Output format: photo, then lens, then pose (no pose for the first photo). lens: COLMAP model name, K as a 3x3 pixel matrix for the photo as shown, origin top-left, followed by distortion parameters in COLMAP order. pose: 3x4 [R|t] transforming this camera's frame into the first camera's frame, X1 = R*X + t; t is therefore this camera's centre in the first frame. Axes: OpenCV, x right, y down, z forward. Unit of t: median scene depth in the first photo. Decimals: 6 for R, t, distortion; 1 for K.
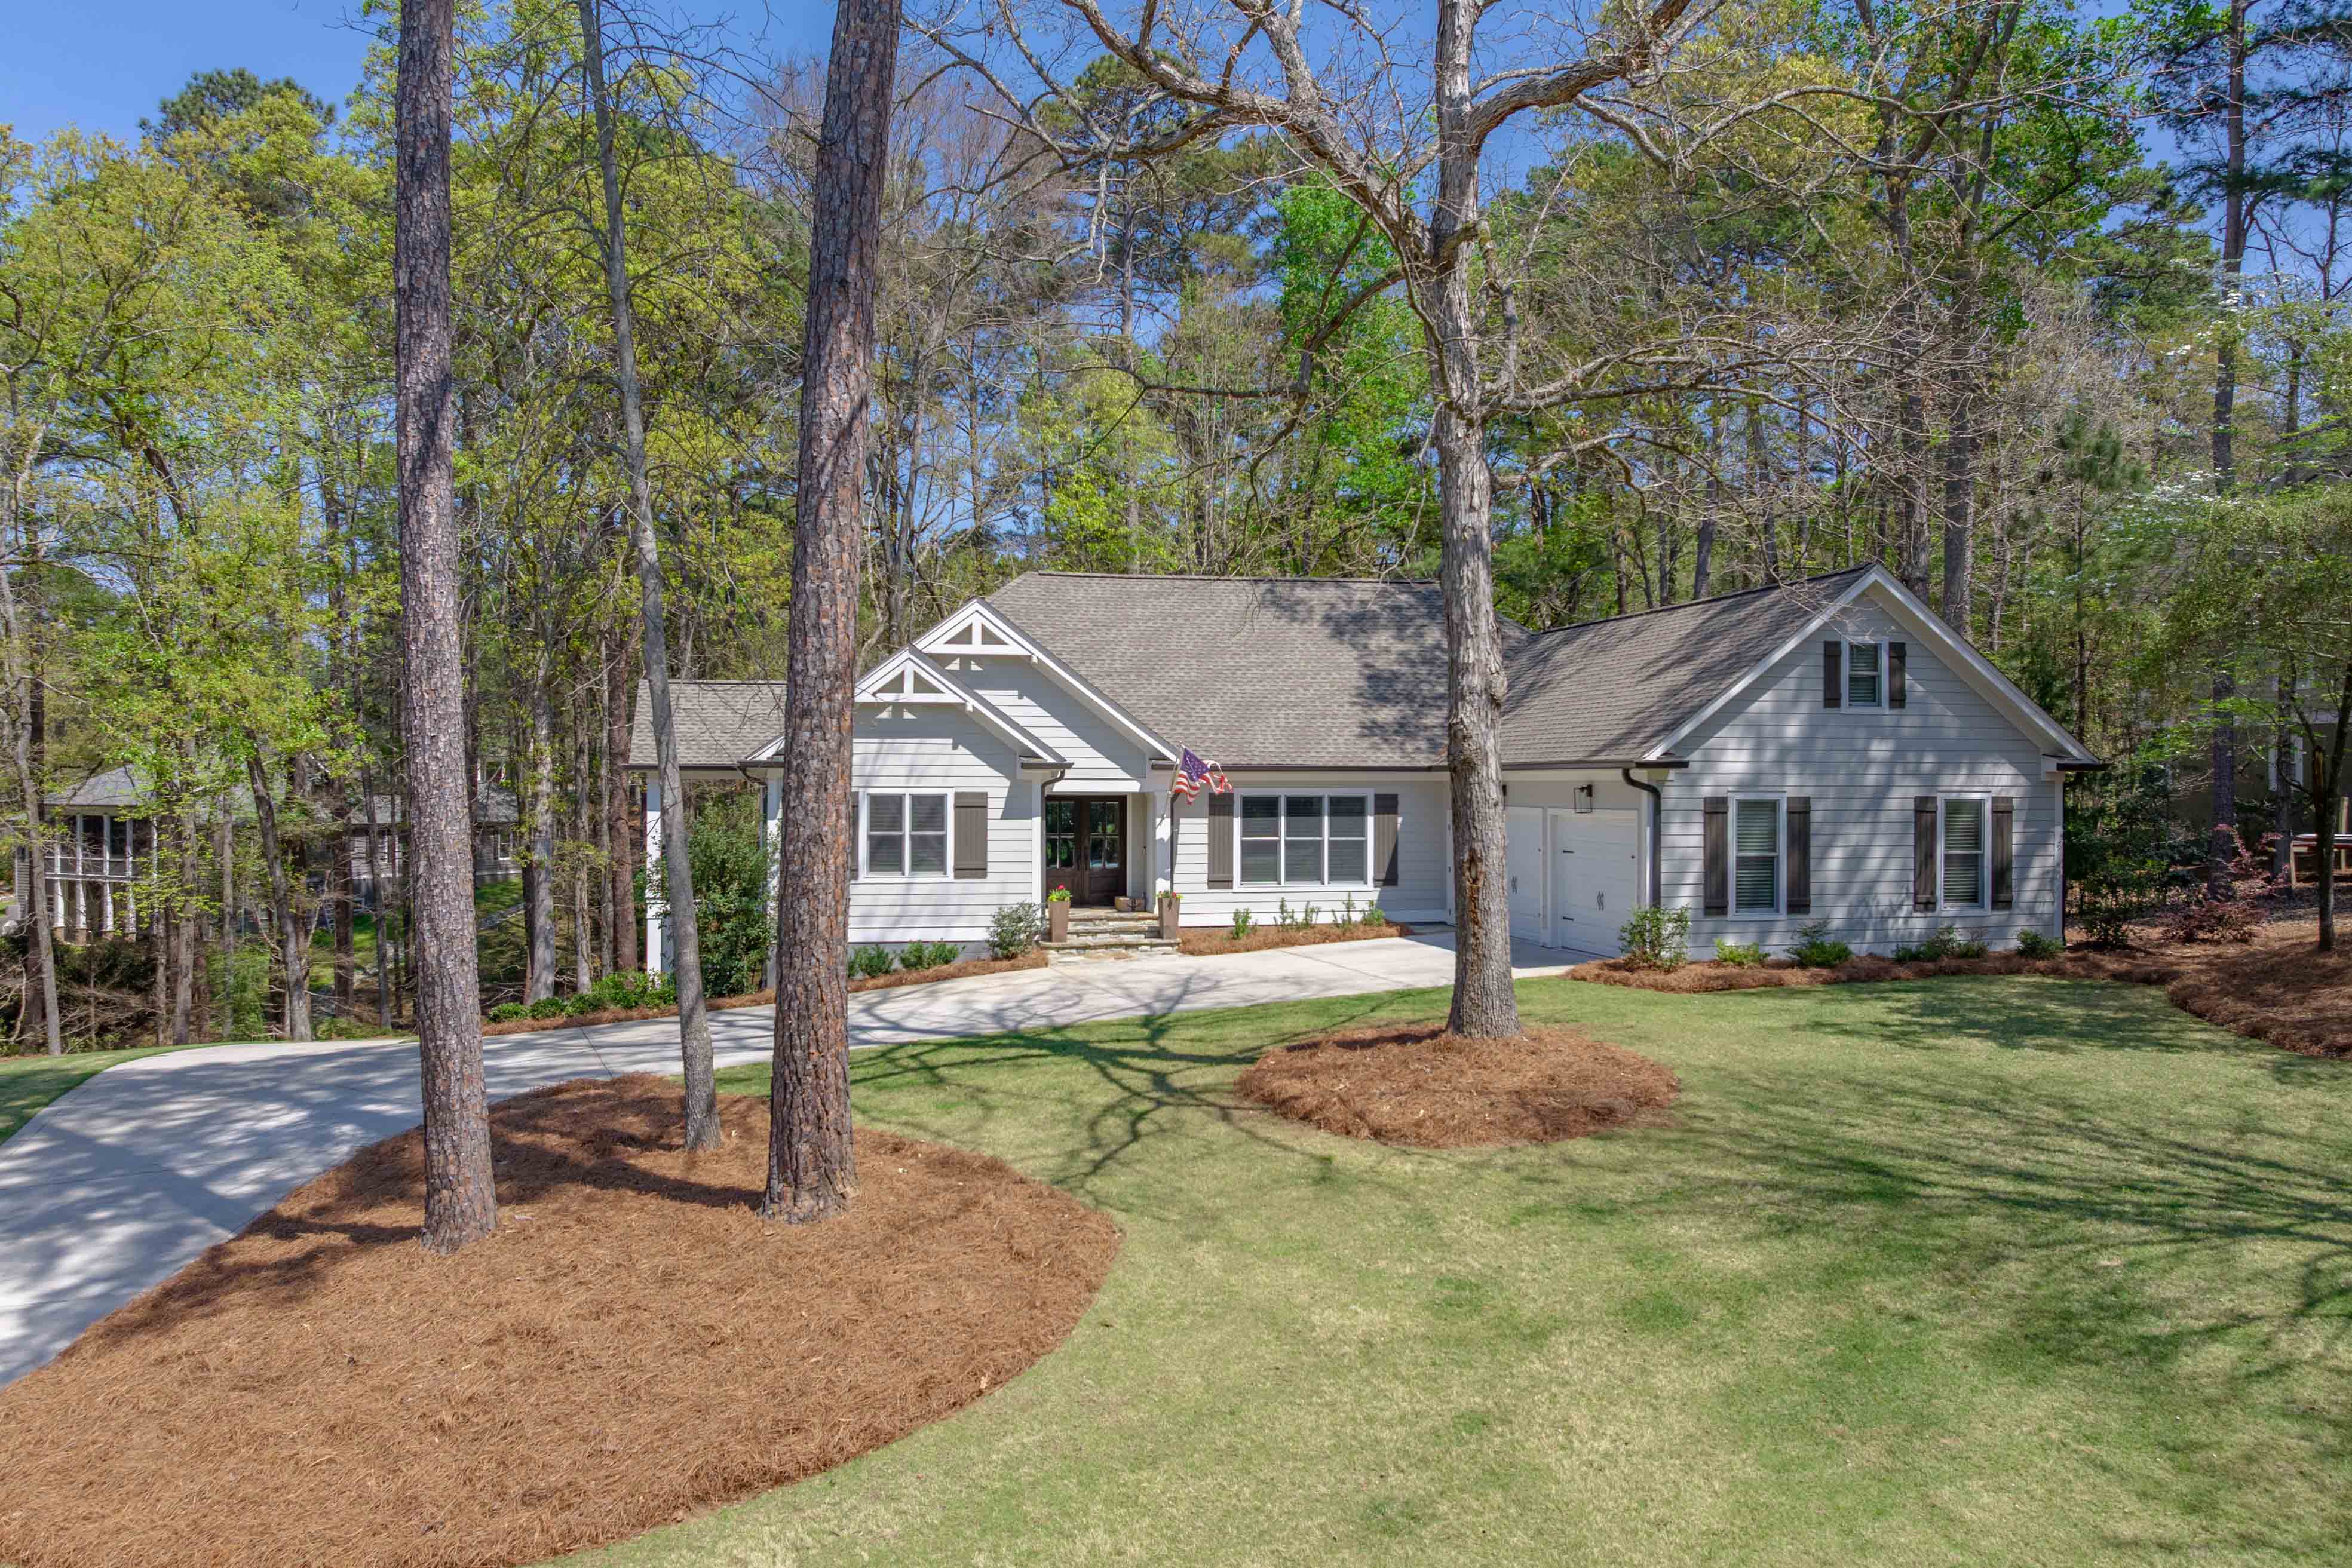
lens RADIAL K [[1676.4, 0, 1174.9], [0, 1676.4, 787.6], [0, 0, 1]] dist [-0.013779, -0.003191]
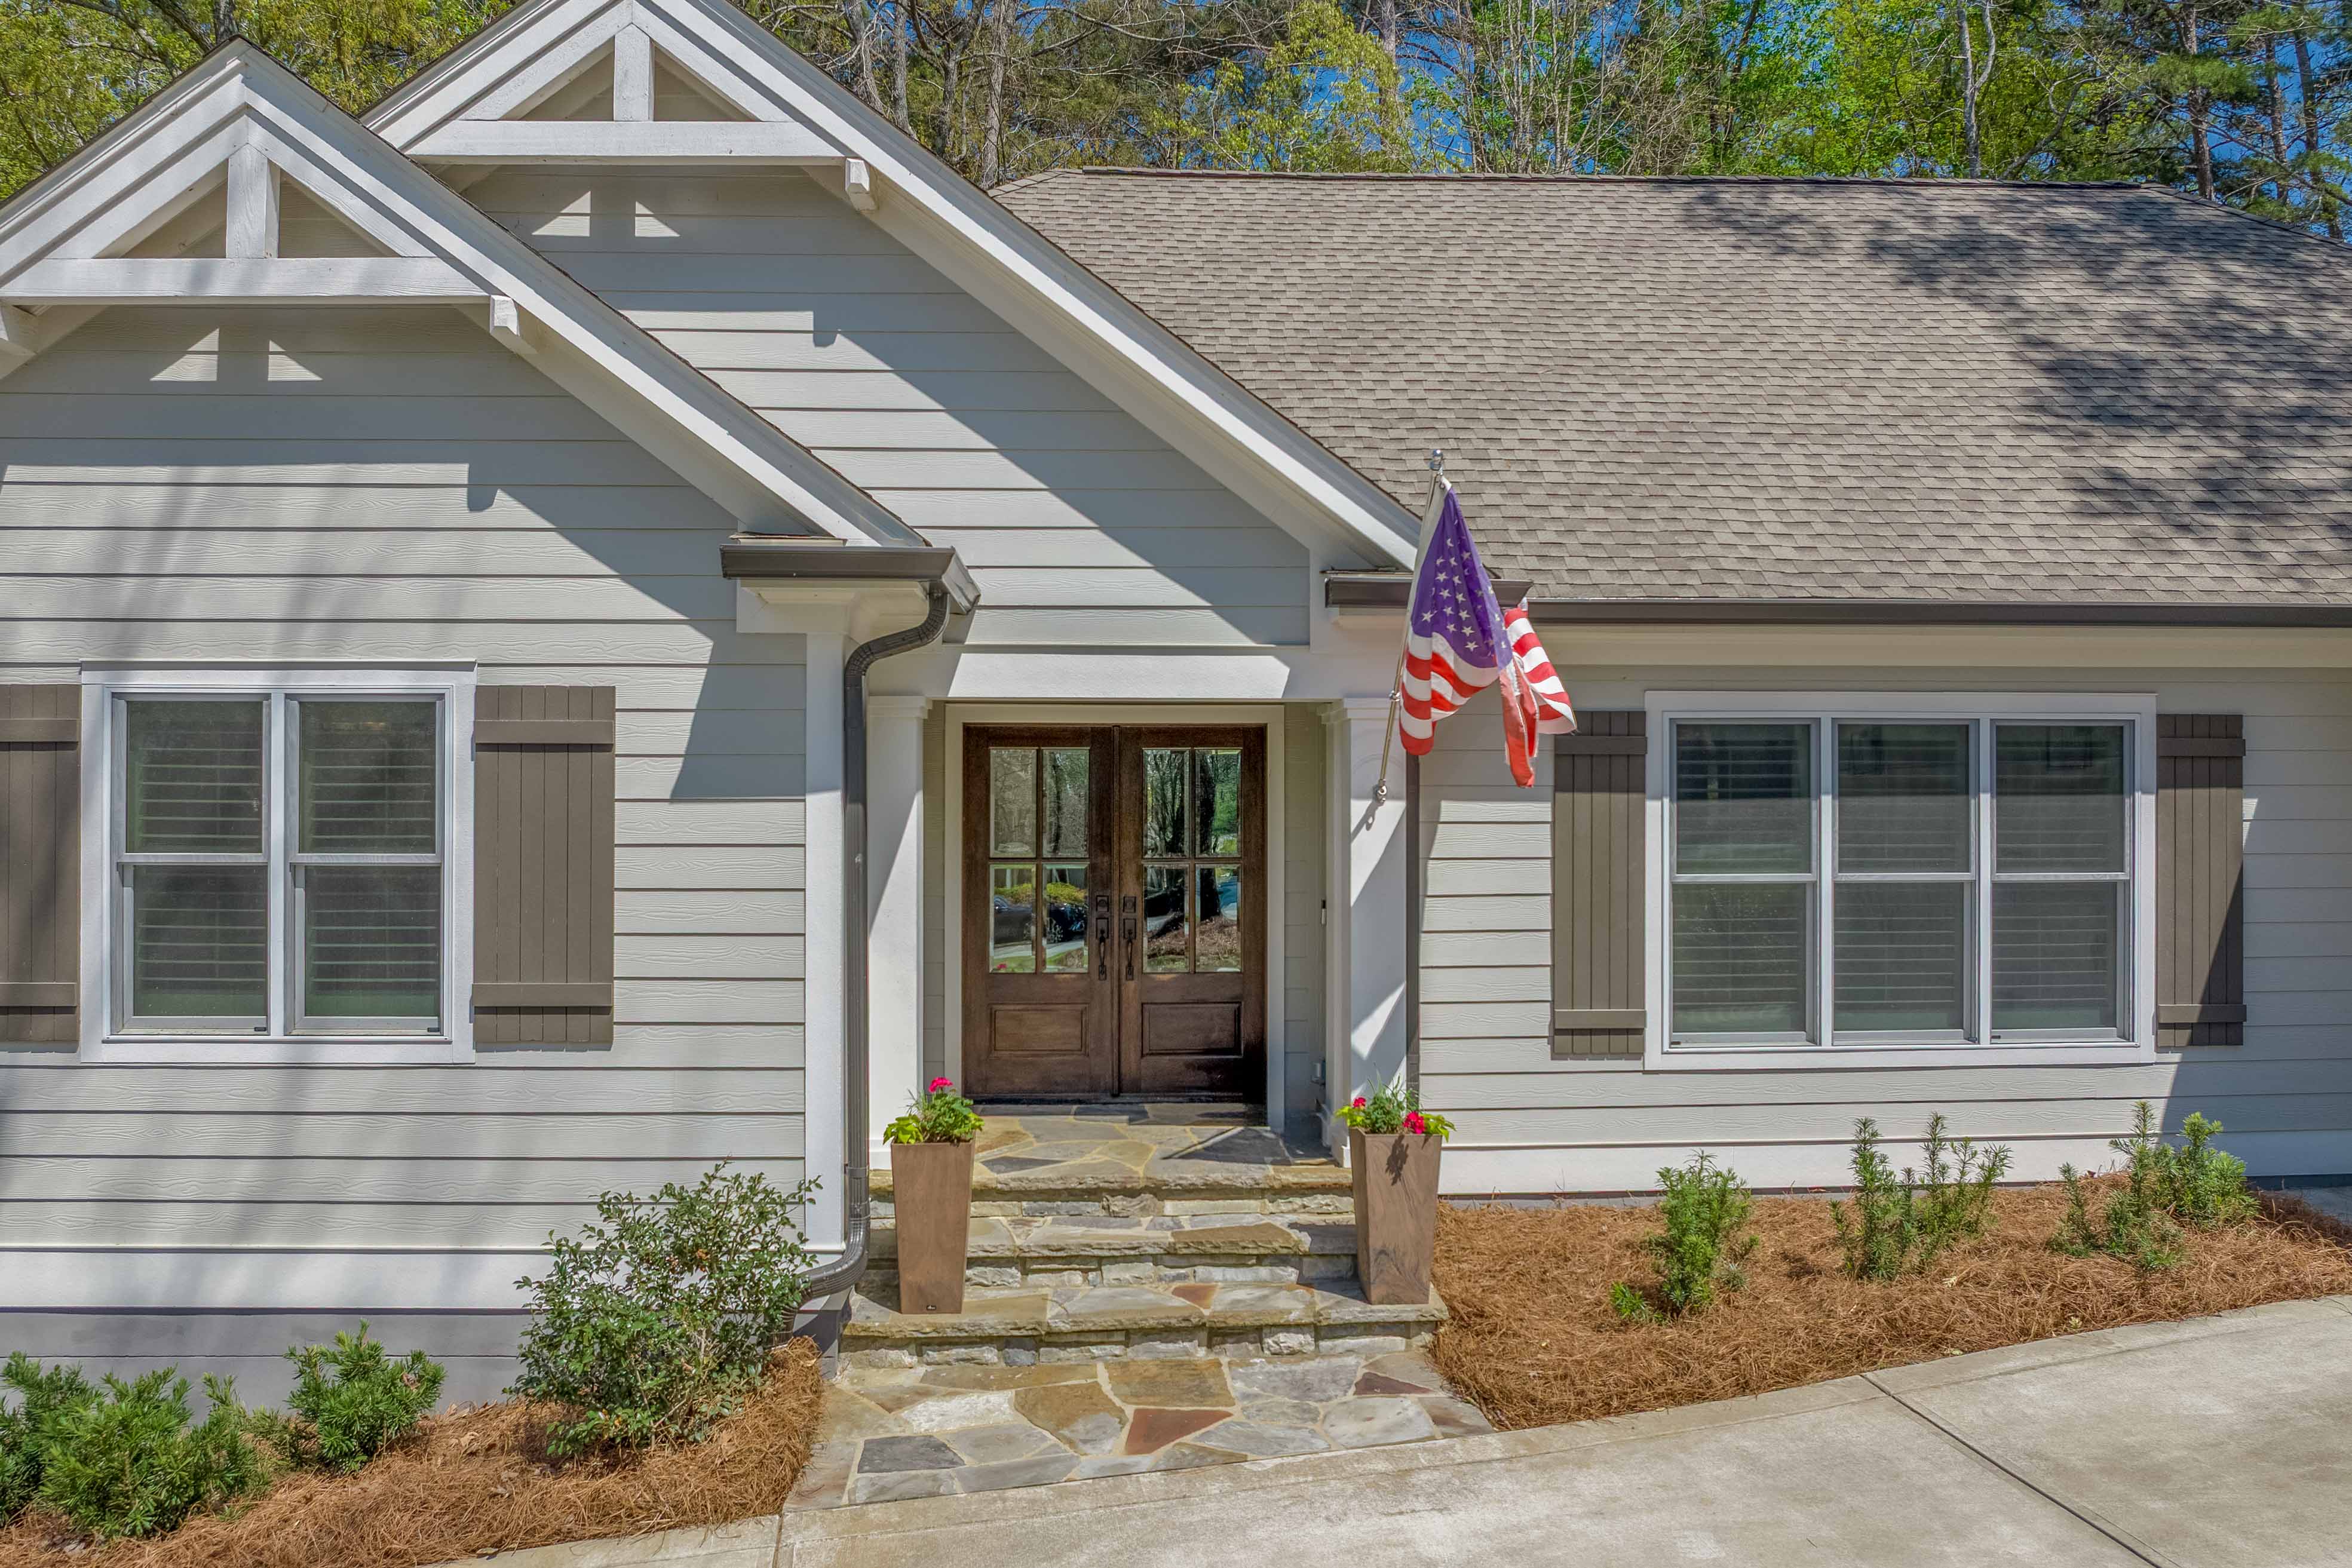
lens RADIAL K [[1676.4, 0, 1181.7], [0, 1676.4, 789.4], [0, 0, 1]] dist [-0.013779, -0.003191]
pose [[0.984564, -0.003911, -0.174981, 0.008542], [0.003393, 0.999989, -0.003262, 0.017683], [0.174991, 0.002618, 0.984566, 0.747632]]
